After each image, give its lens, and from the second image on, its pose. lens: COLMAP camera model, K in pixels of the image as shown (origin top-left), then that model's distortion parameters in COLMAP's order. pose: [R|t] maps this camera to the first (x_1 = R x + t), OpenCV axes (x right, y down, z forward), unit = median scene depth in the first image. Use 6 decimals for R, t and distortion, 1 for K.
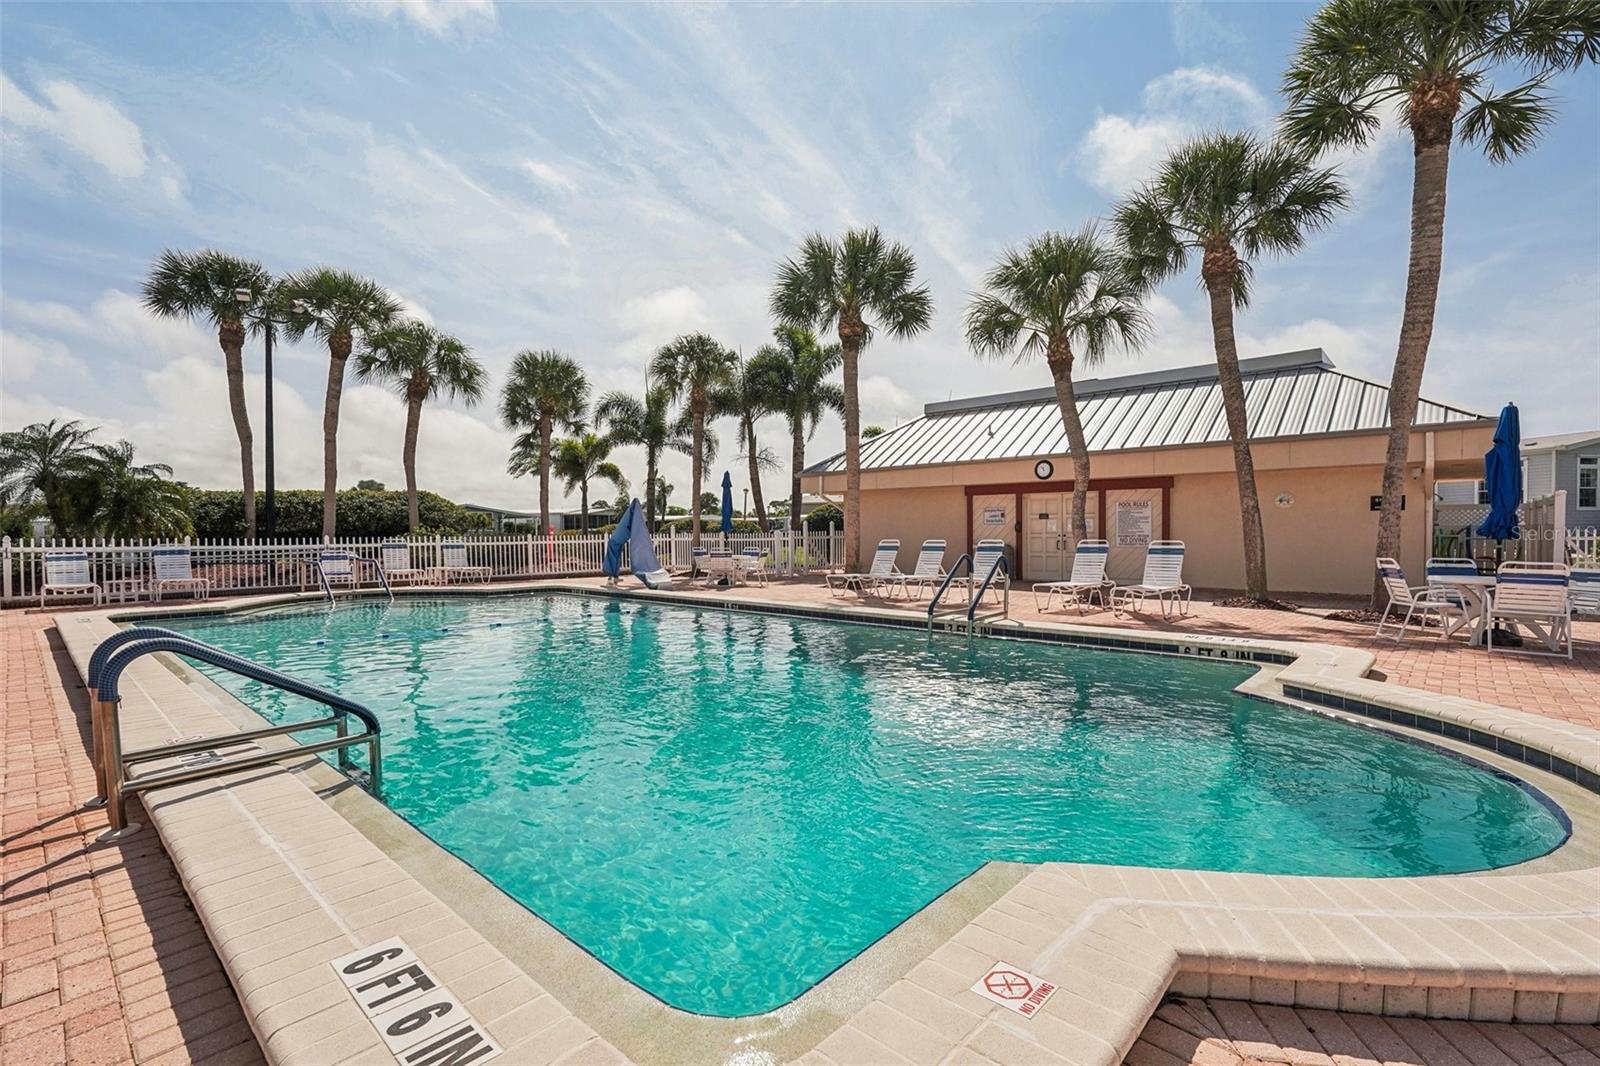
lens RADIAL K [[714.5, 0, 800.0], [0, 714.5, 533.0], [0, 0, 1]] dist [0.000968, 0.000074]
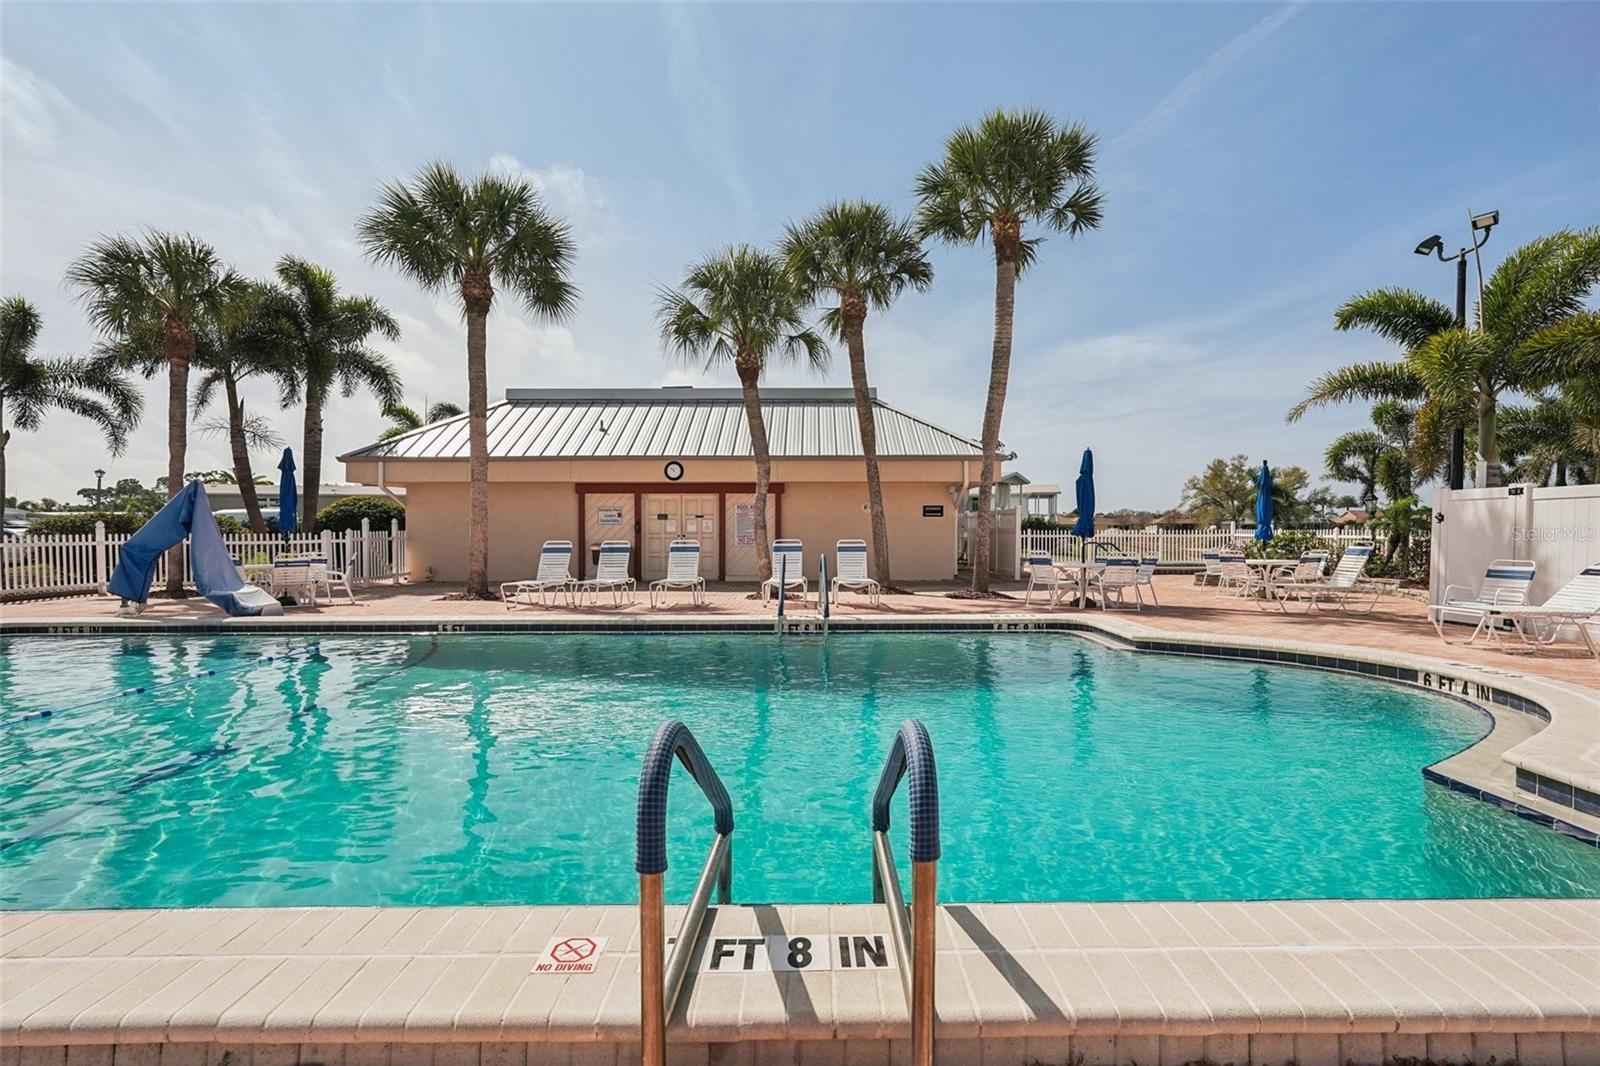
lens RADIAL K [[715.2, 0, 800.0], [0, 715.2, 533.0], [0, 0, 1]] dist [-0.022218, 0.000018]
pose [[0.736056, 0.002126, 0.676917, -0.216559], [0.000237, 0.999994, -0.003399, 0.003257], [-0.676920, 0.002663, 0.736051, 0.134907]]
